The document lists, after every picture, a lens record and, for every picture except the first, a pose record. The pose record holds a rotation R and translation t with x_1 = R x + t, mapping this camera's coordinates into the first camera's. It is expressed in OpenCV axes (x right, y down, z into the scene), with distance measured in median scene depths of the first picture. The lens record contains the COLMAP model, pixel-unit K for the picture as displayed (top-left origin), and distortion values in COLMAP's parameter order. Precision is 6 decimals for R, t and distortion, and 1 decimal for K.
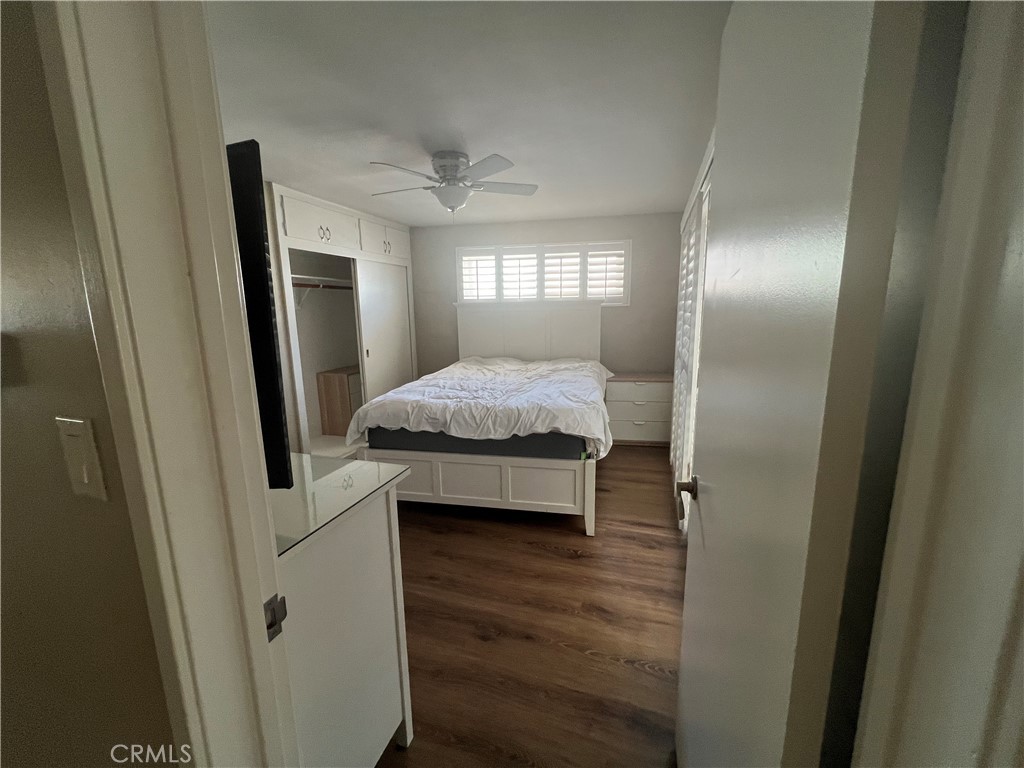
lens RADIAL K [[410.1, 0, 509.2], [0, 410.1, 386.8], [0, 0, 1]] dist [-0.002541, 0.000641]
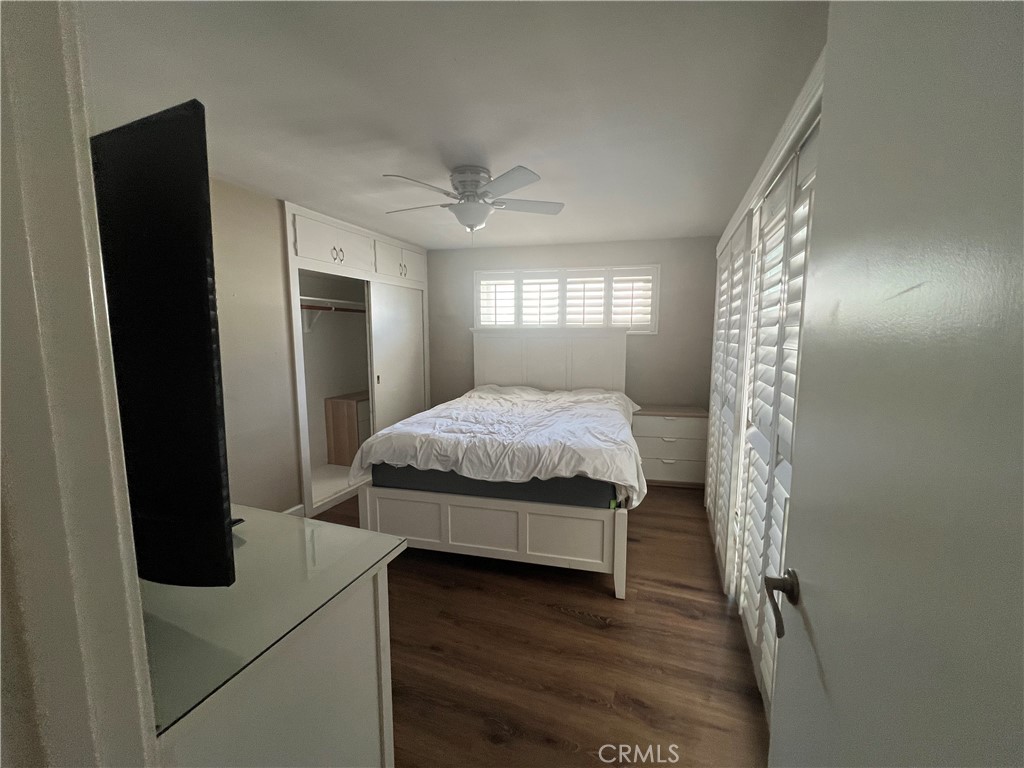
lens RADIAL K [[410.1, 0, 508.4], [0, 410.1, 387.1], [0, 0, 1]] dist [-0.002541, 0.000641]
pose [[0.999070, 0.020777, -0.037777, -0.011707], [-0.023011, 0.997951, -0.059704, -0.020669], [0.036459, 0.060518, 0.997501, 0.094448]]
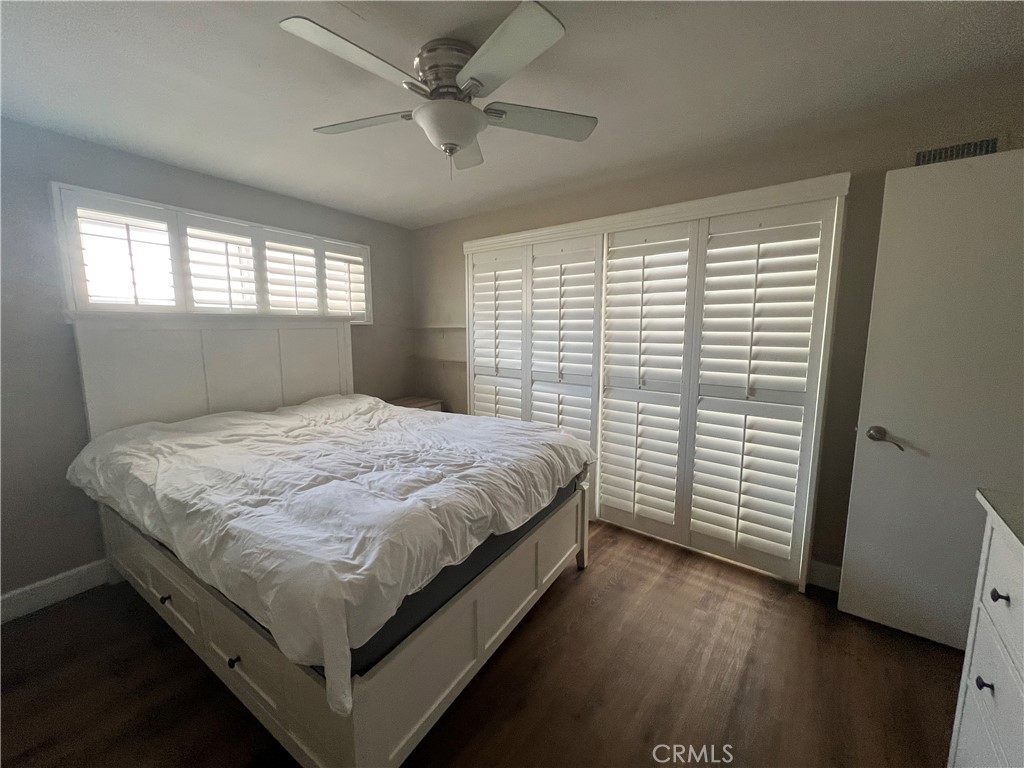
lens RADIAL K [[410.1, 0, 509.1], [0, 410.1, 382.0], [0, 0, 1]] dist [-0.002541, 0.000641]
pose [[0.341552, -0.112543, 0.933101, -0.616526], [0.163798, 0.984739, 0.058815, -0.124688], [-0.925480, 0.132751, 0.354773, 0.676723]]
